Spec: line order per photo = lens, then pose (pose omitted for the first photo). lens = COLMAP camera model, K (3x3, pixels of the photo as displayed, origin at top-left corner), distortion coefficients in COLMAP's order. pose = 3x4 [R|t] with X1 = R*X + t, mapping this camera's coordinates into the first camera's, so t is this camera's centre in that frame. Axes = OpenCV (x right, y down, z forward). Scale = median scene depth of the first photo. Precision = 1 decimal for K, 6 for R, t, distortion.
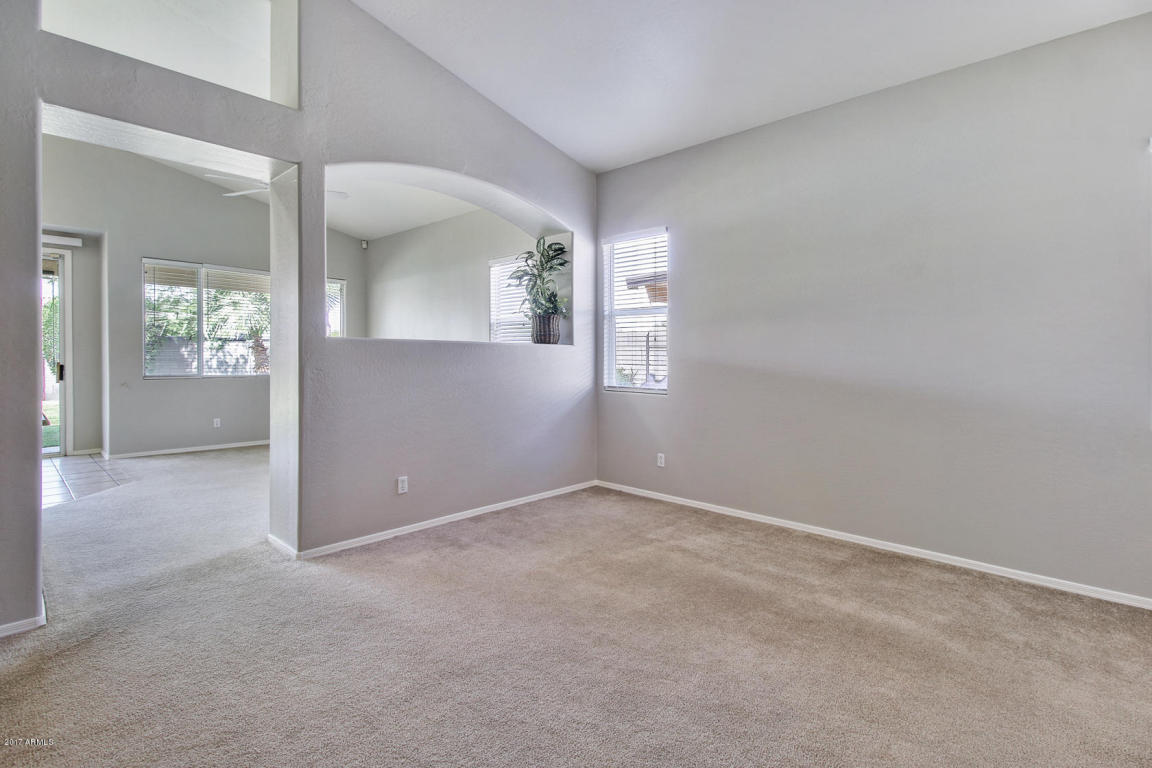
lens RADIAL K [[540.1, 0, 581.3], [0, 540.1, 374.6], [0, 0, 1]] dist [0.013758, -0.011869]
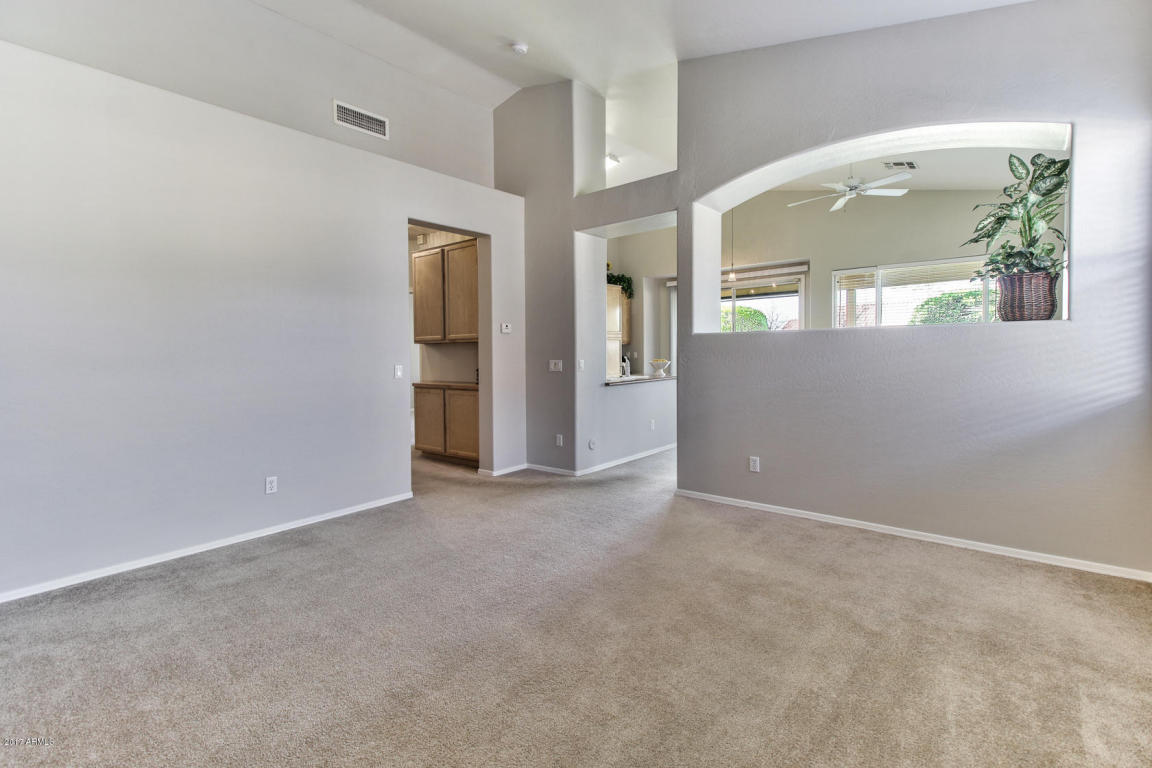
lens RADIAL K [[540.1, 0, 583.2], [0, 540.1, 376.1], [0, 0, 1]] dist [0.013758, -0.011869]
pose [[0.061881, 0.035705, -0.997445, 0.732361], [-0.016754, 0.999256, 0.034730, -0.006559], [0.997943, 0.014562, 0.062433, 0.582440]]
